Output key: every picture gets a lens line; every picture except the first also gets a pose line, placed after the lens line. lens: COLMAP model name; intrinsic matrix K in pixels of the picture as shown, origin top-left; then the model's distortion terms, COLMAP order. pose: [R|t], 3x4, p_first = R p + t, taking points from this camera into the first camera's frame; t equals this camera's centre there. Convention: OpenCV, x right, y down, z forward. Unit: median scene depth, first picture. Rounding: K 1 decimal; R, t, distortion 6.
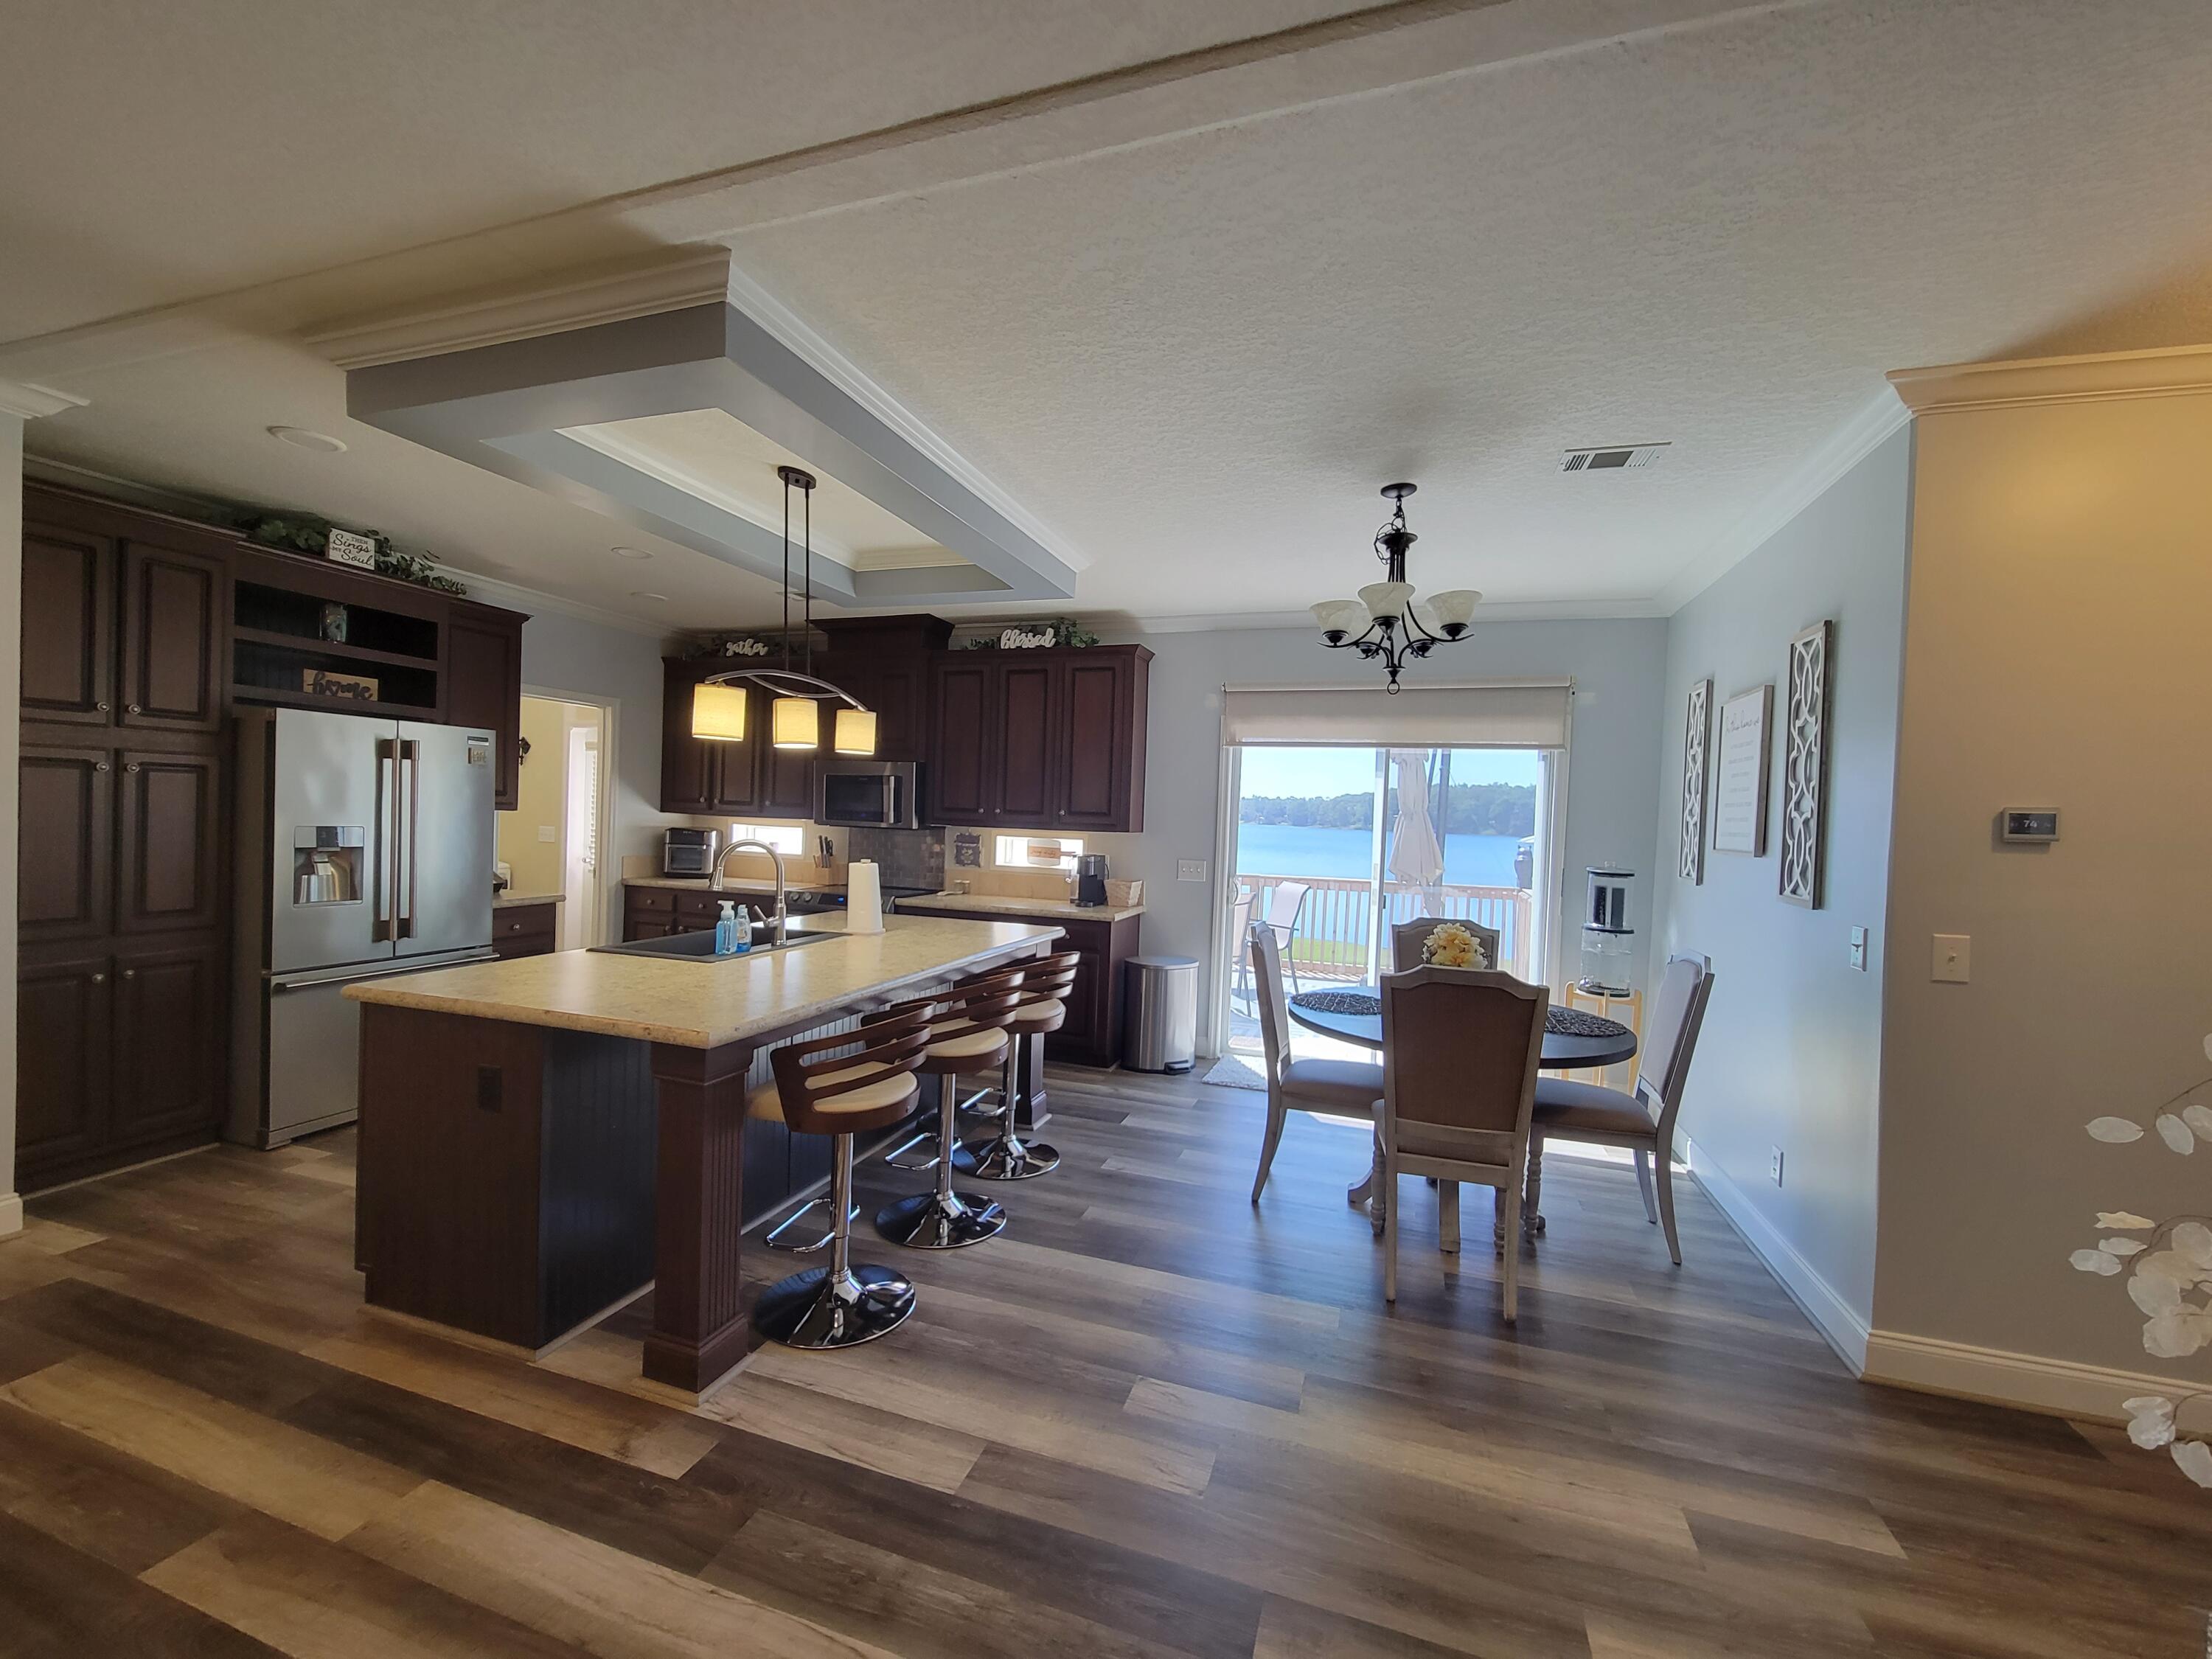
lens RADIAL K [[906.0, 0, 1090.7], [0, 906.0, 832.6], [0, 0, 1]] dist [-0.000635, -0.001072]
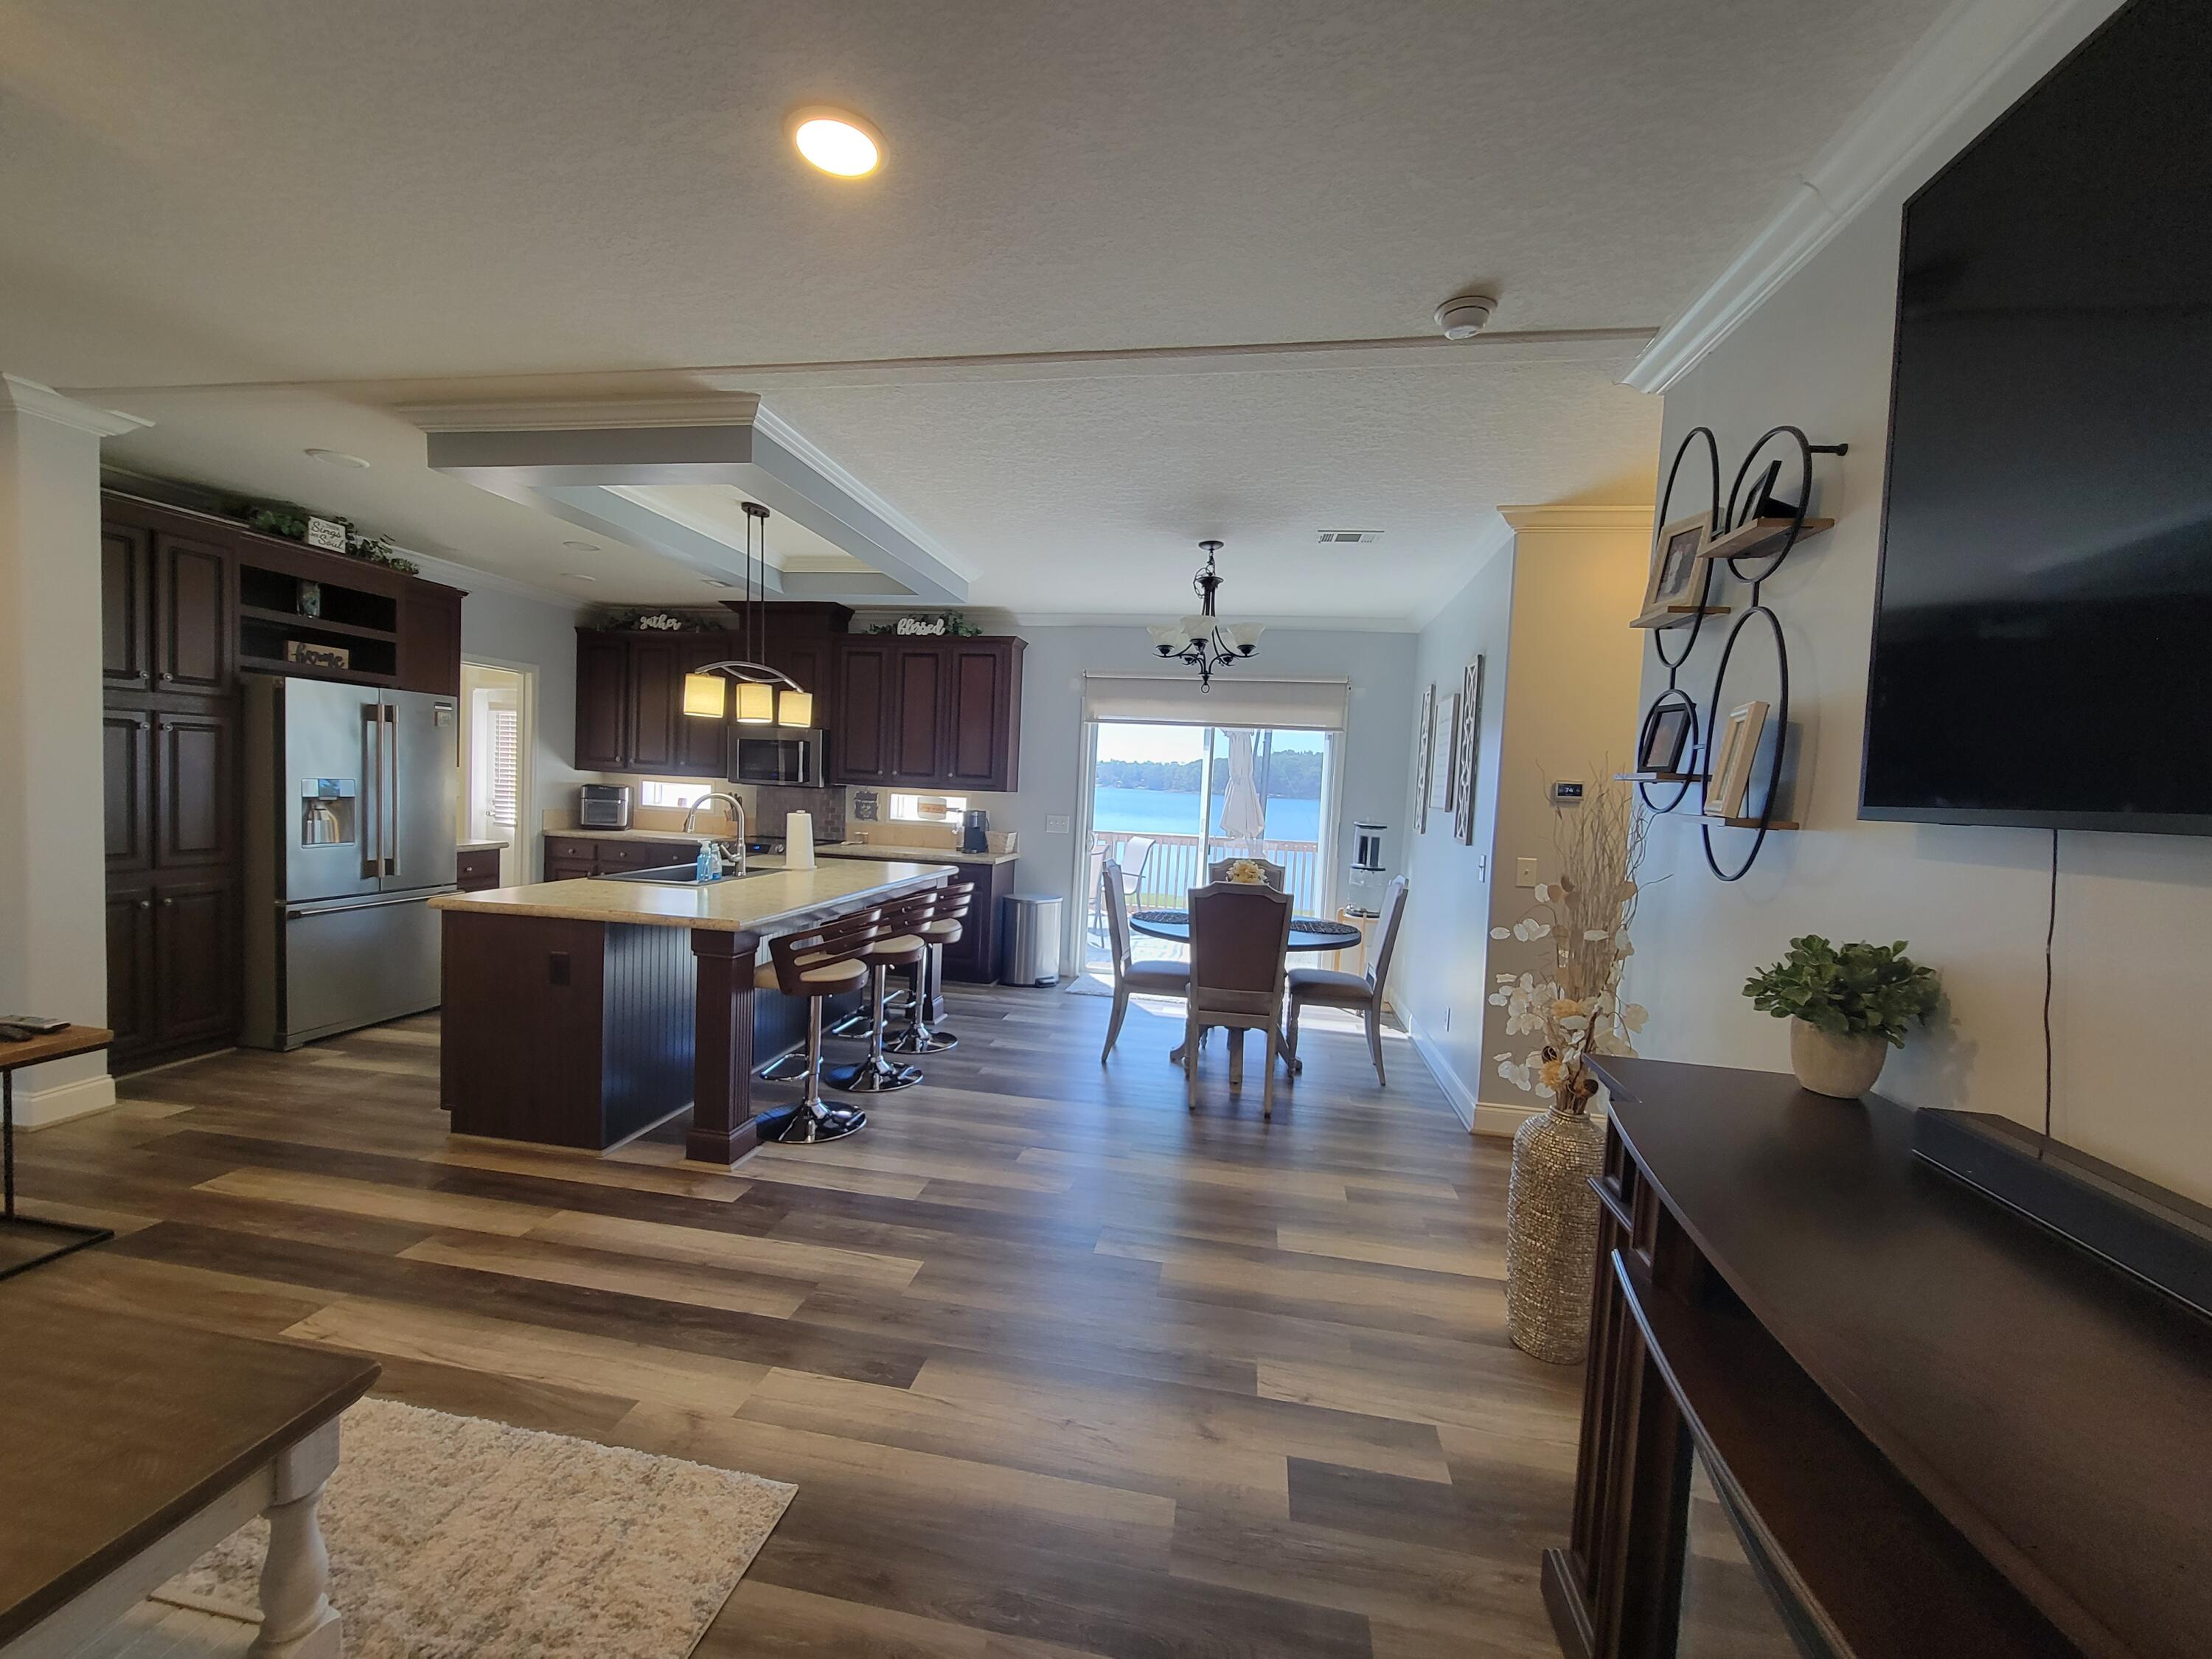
lens RADIAL K [[906.0, 0, 1089.1], [0, 906.0, 836.1], [0, 0, 1]] dist [-0.000635, -0.001072]
pose [[0.988453, 0.002777, 0.151504, -0.048867], [-0.009508, 0.998998, 0.043725, 0.007033], [-0.151230, -0.044661, 0.987489, -0.332744]]
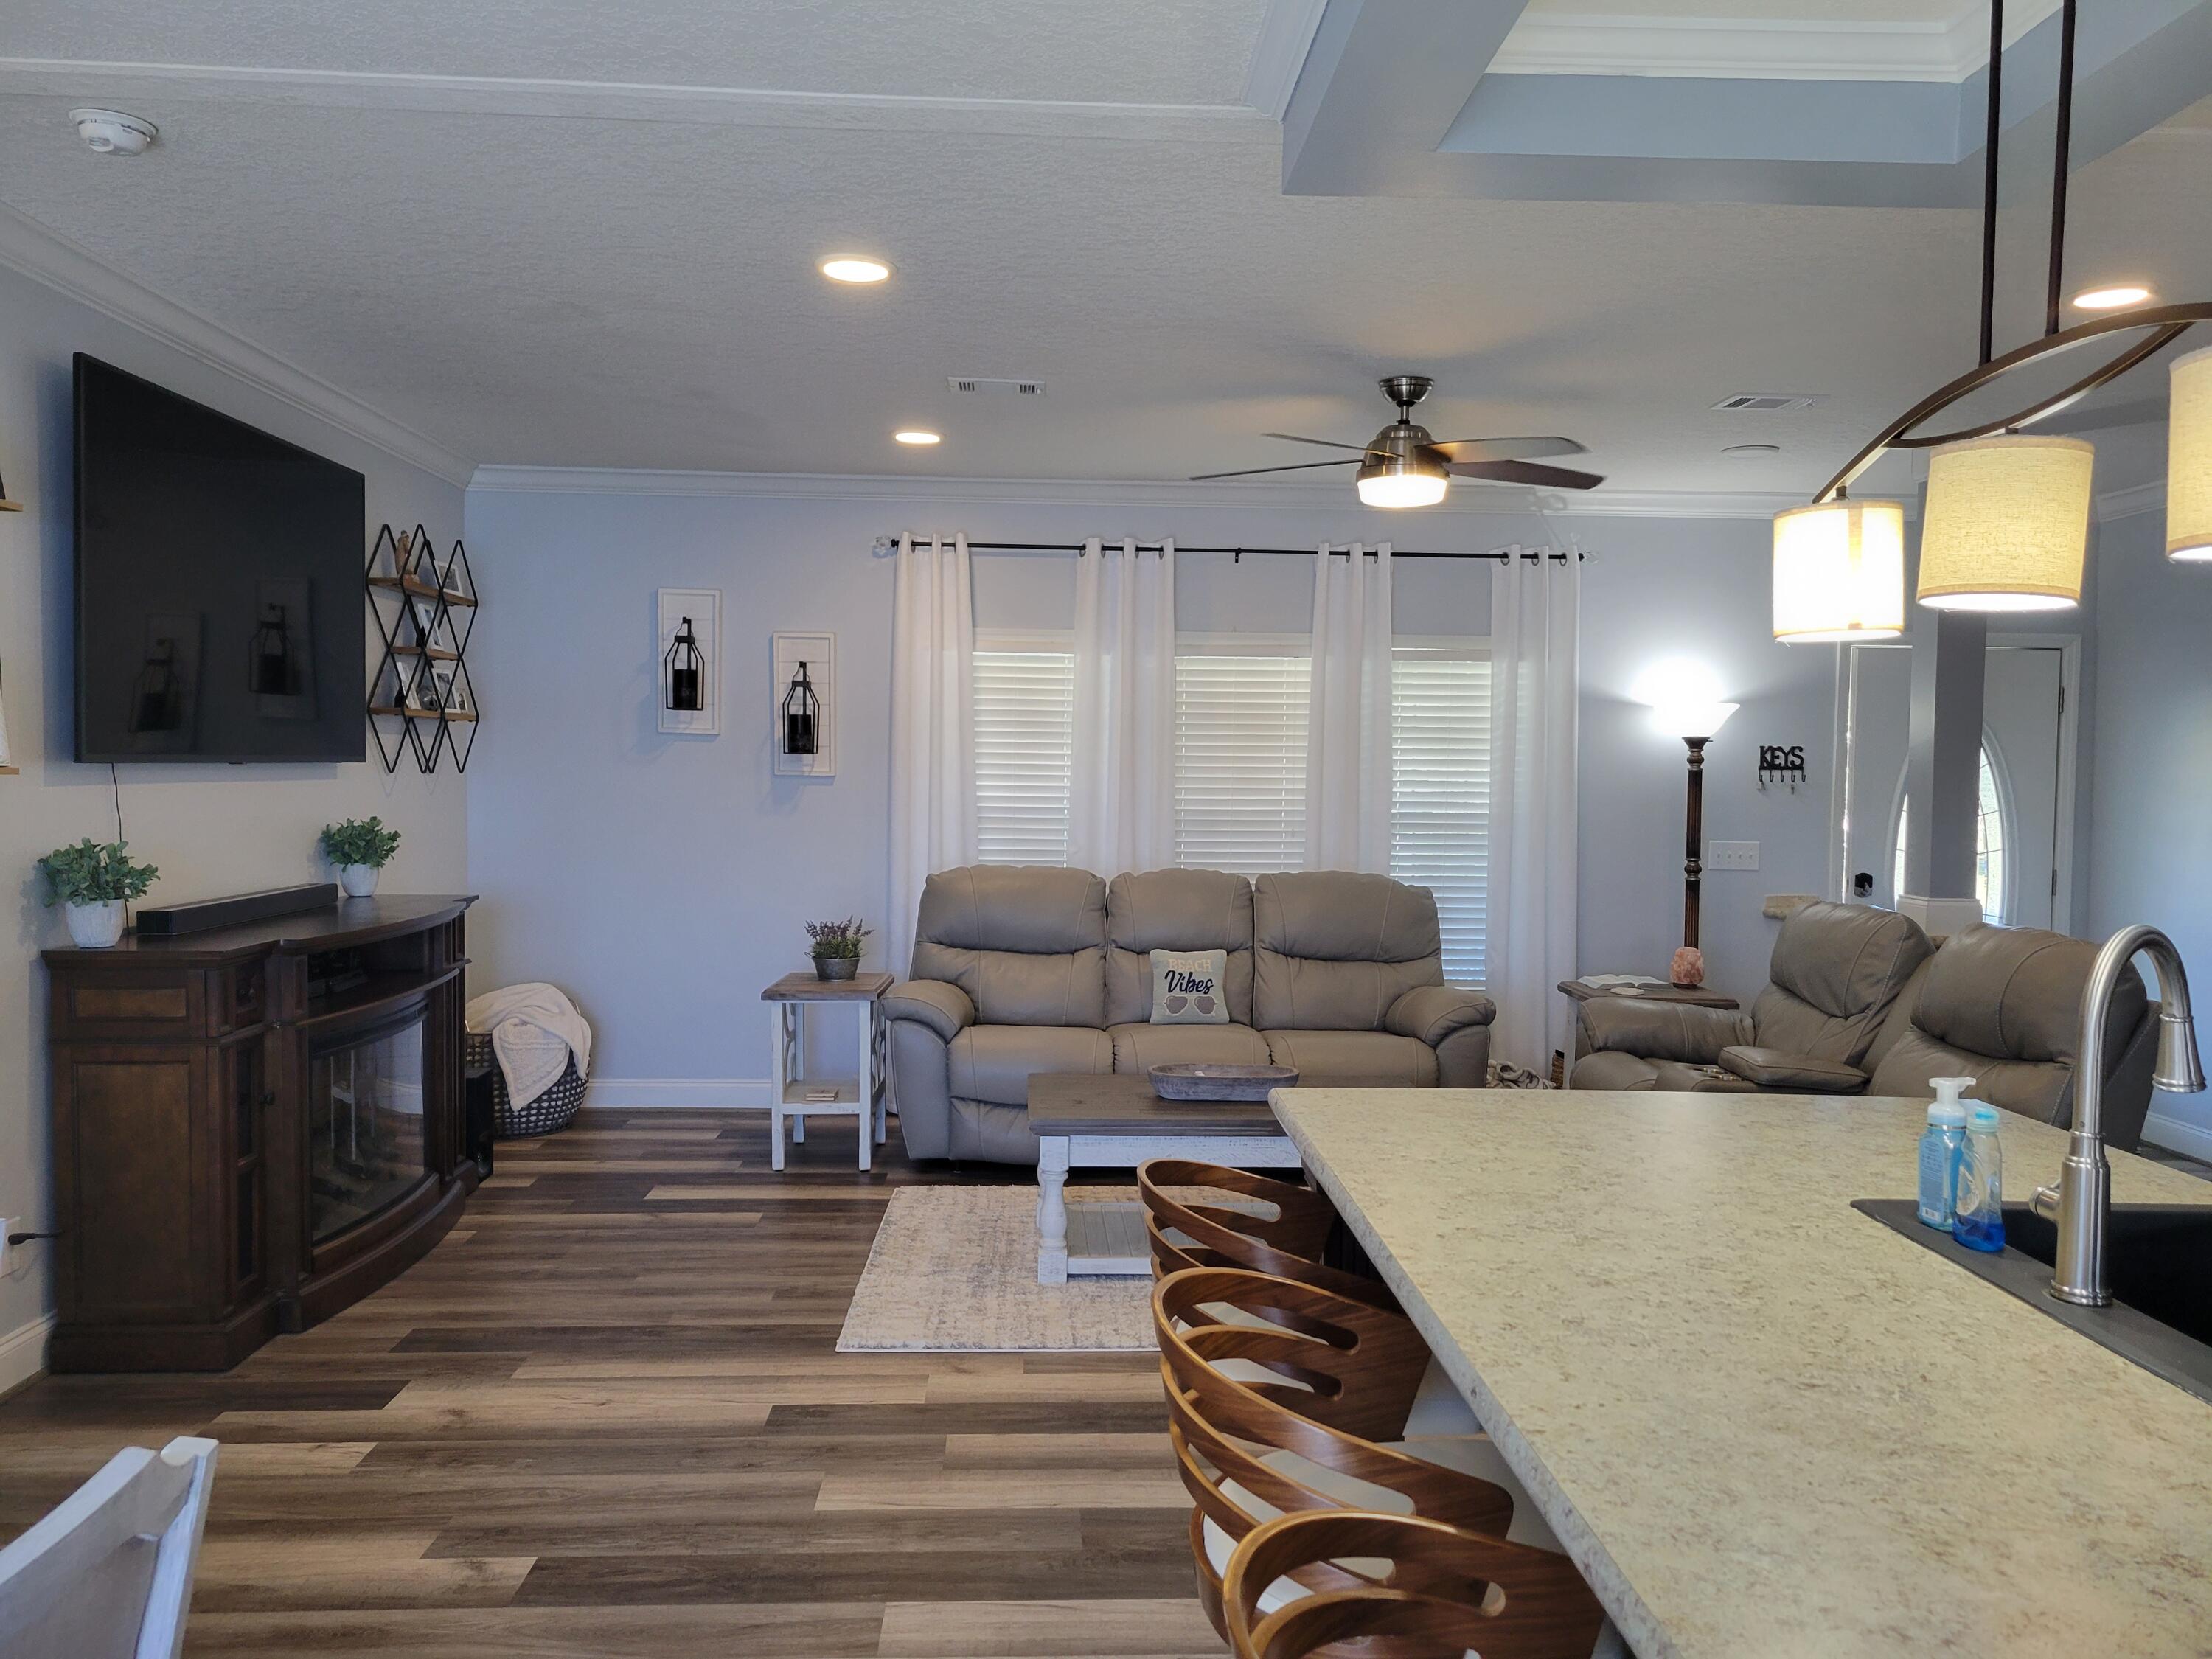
lens RADIAL K [[1665.8, 0, 1118.1], [0, 1665.8, 828.0], [0, 0, 1]] dist [0.034589, -0.023294]
pose [[-0.927028, -0.033965, -0.373452, 0.137575], [-0.053474, 0.997686, 0.042001, -0.029265], [0.371161, 0.058906, -0.926698, 1.355193]]
